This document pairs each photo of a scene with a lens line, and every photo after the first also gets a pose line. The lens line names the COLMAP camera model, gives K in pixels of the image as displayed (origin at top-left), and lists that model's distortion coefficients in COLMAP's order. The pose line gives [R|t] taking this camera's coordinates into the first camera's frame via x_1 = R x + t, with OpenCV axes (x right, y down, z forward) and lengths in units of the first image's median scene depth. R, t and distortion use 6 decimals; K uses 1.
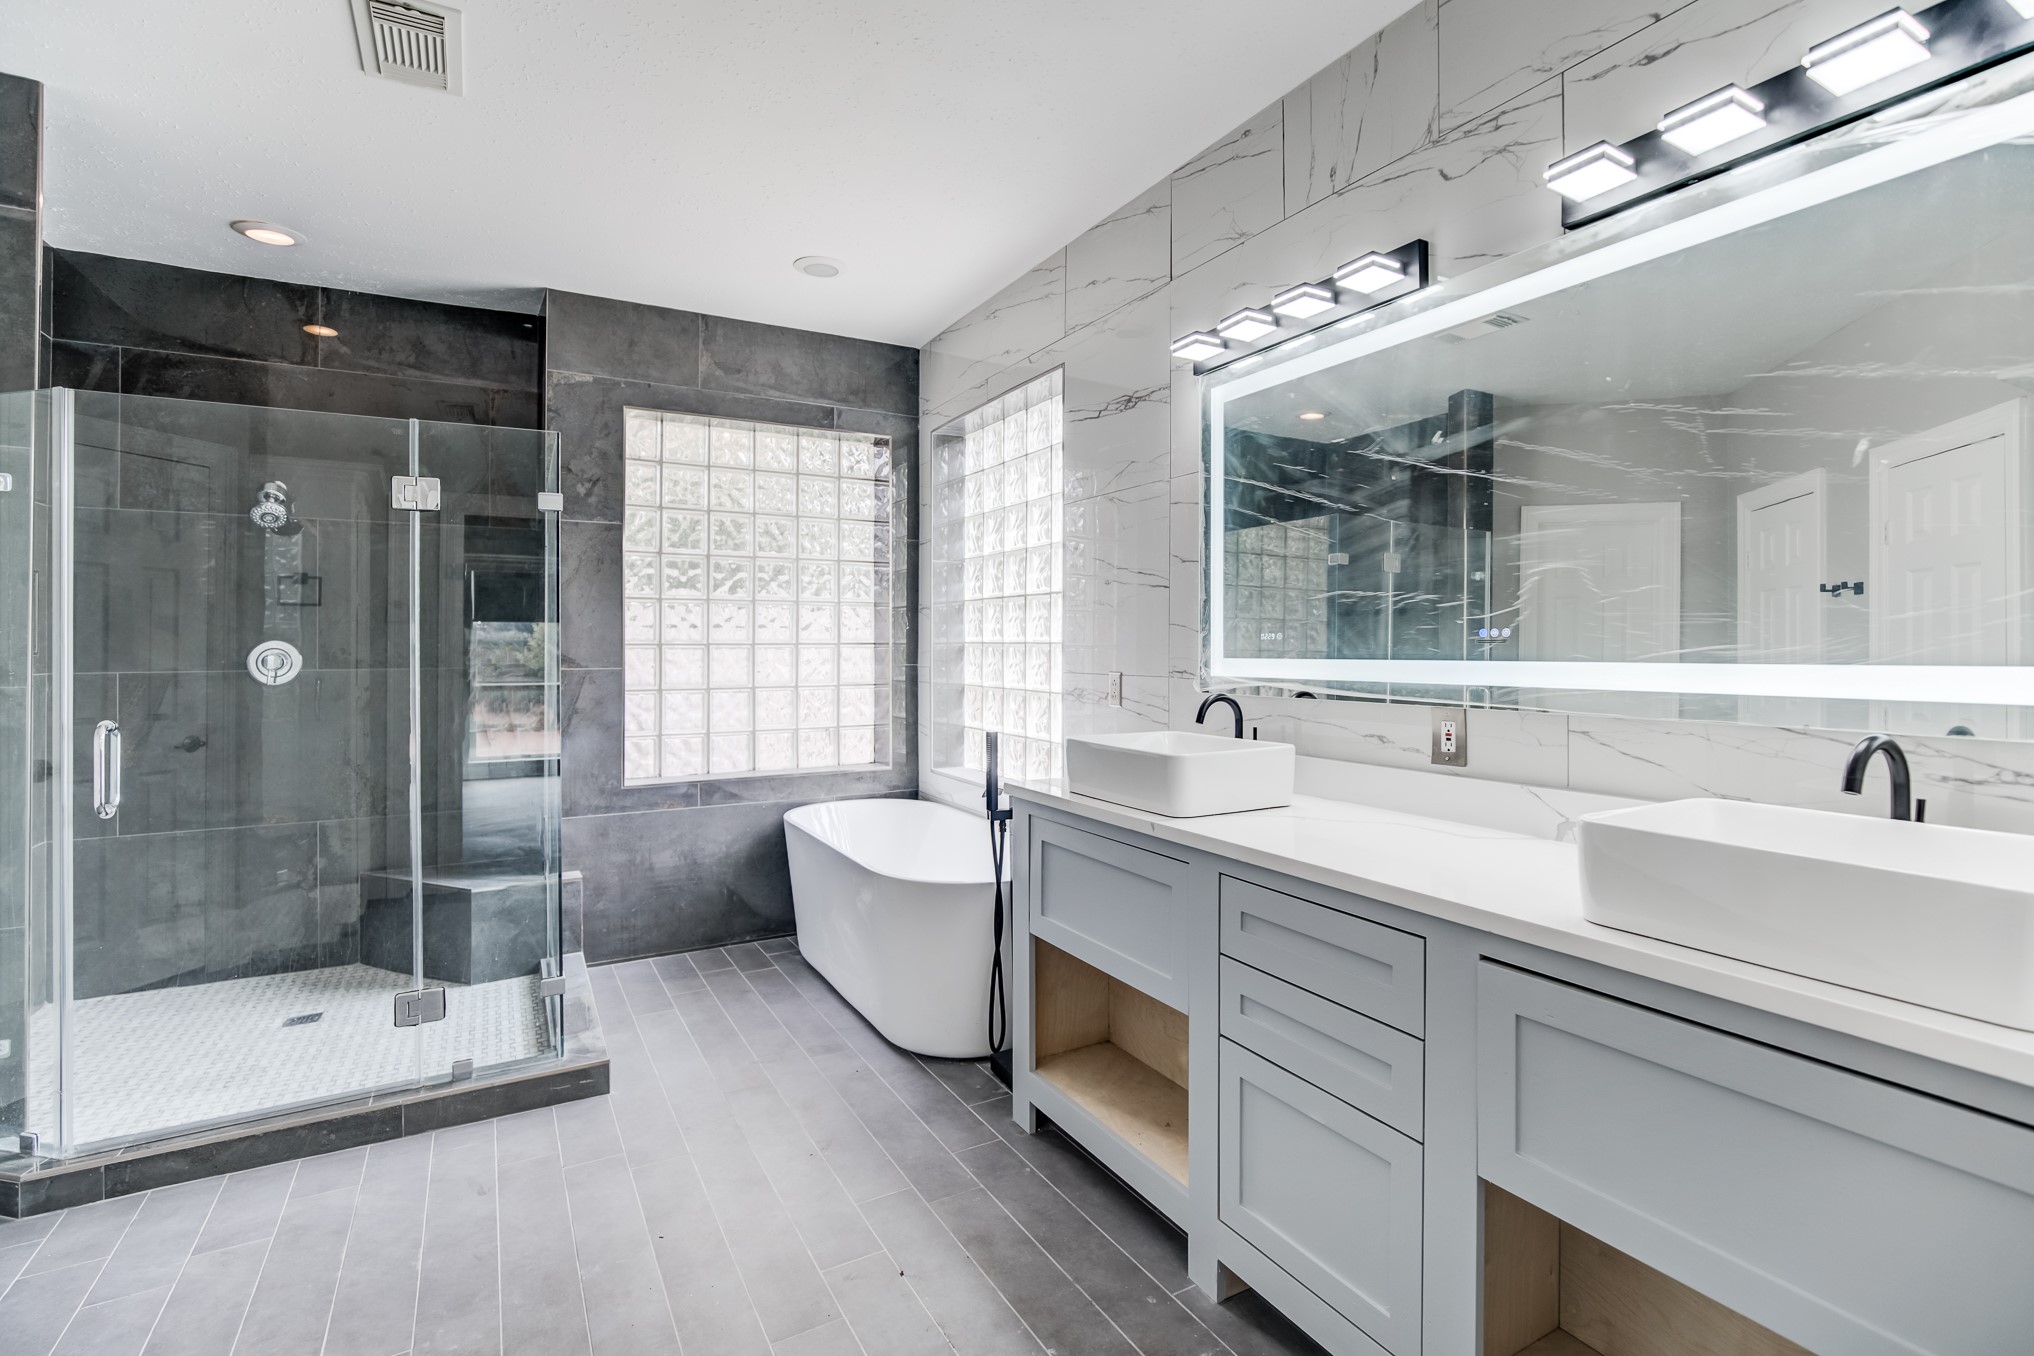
lens RADIAL K [[936.6, 0, 1027.2], [0, 936.6, 643.1], [0, 0, 1]] dist [-0.014908, 0.002839]
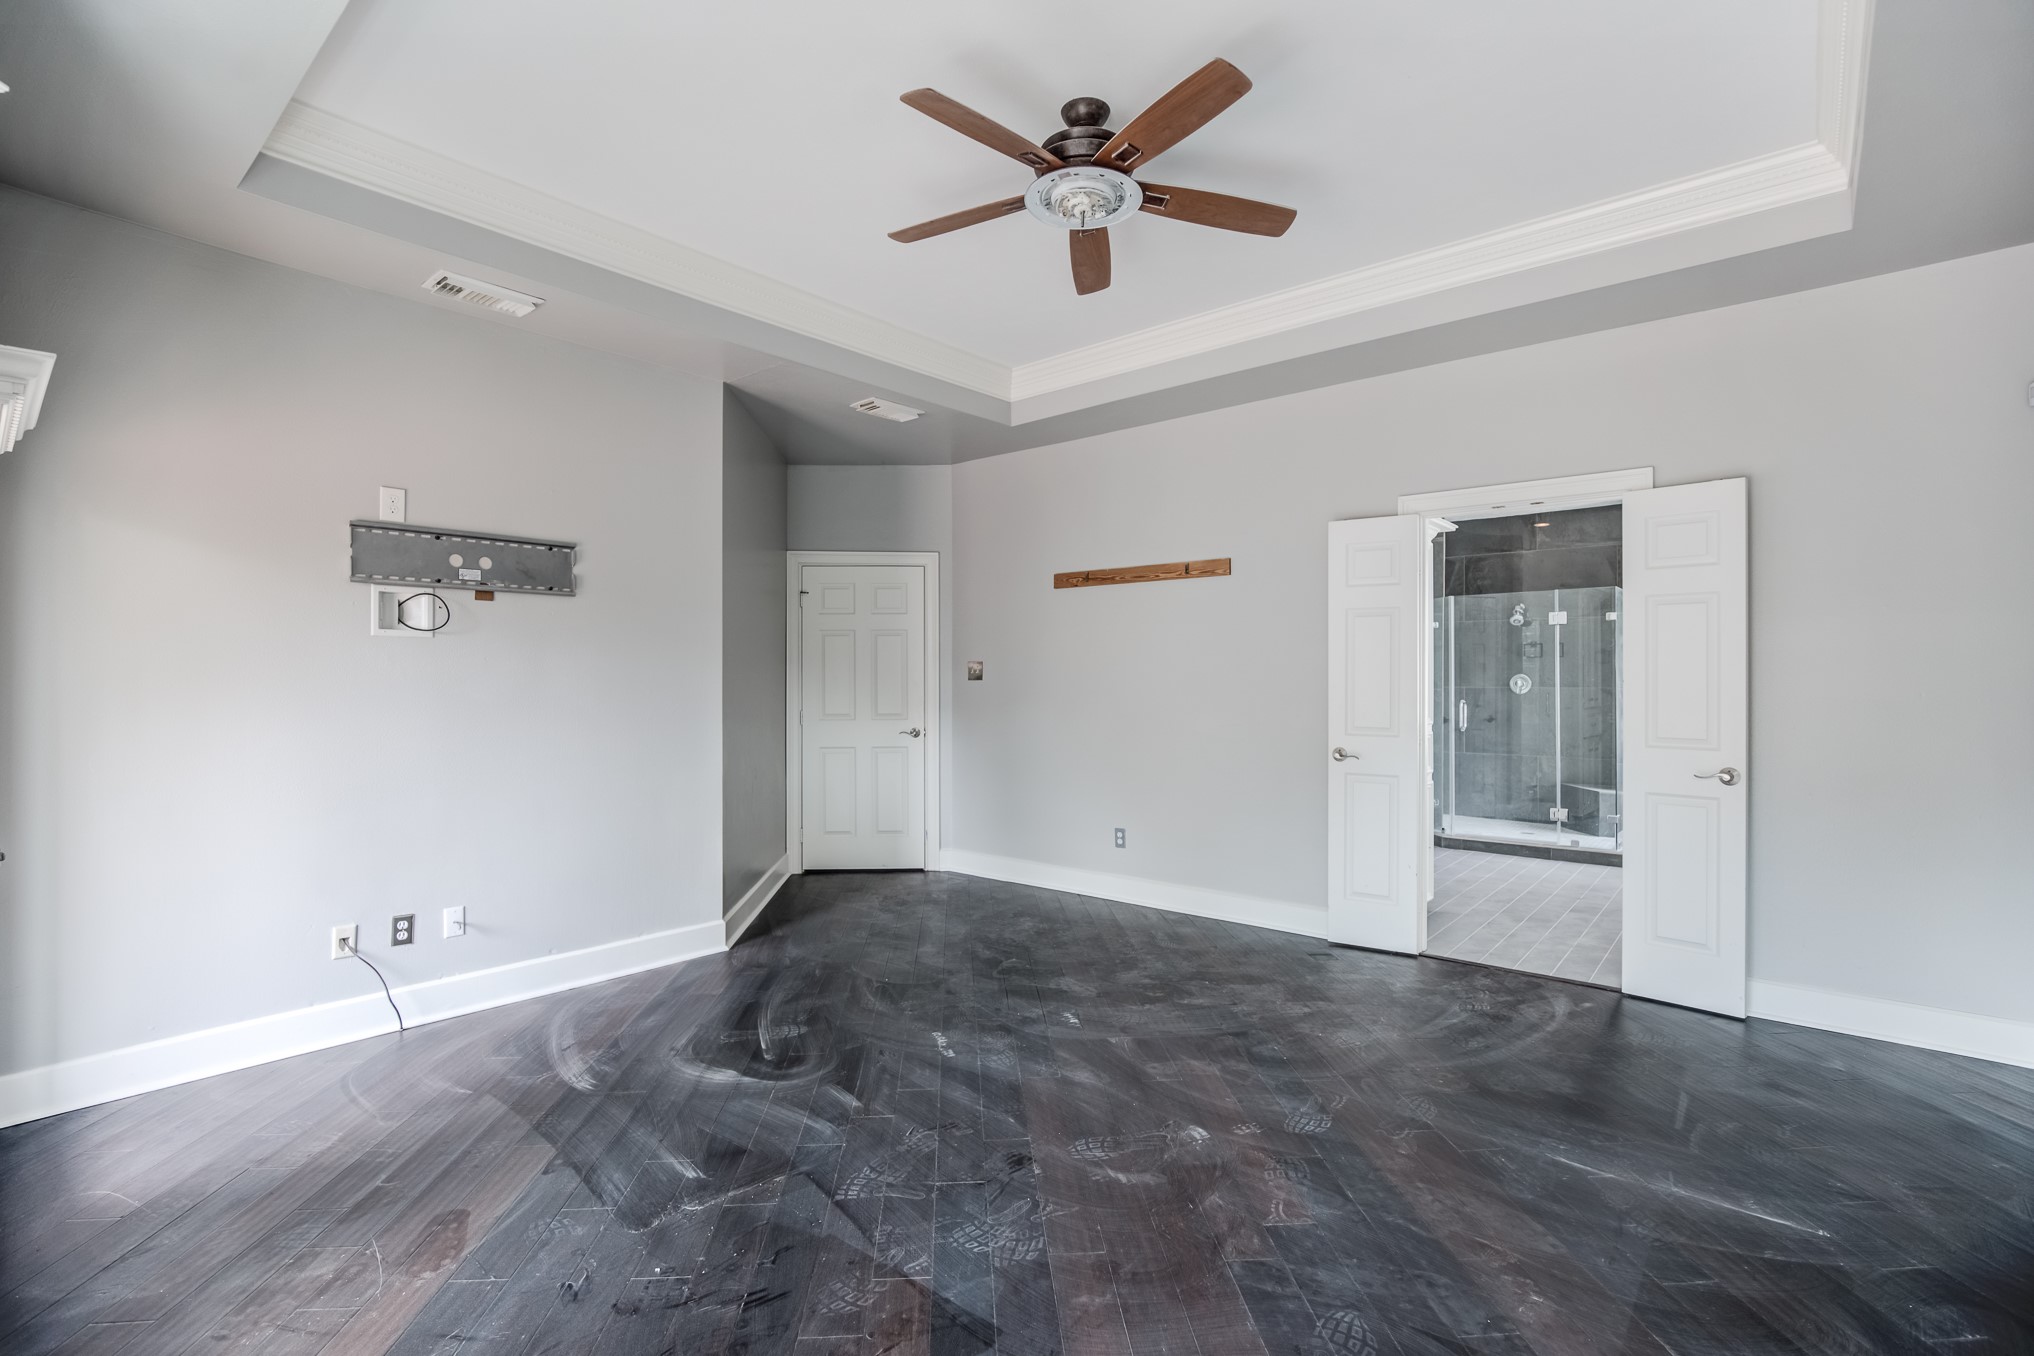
lens RADIAL K [[936.6, 0, 1008.2], [0, 936.6, 668.7], [0, 0, 1]] dist [-0.014908, 0.002839]
pose [[0.333499, -0.005929, -0.942732, 0.957182], [0.004697, 0.999978, -0.004628, -0.012125], [0.942739, -0.002884, 0.333520, -0.978508]]
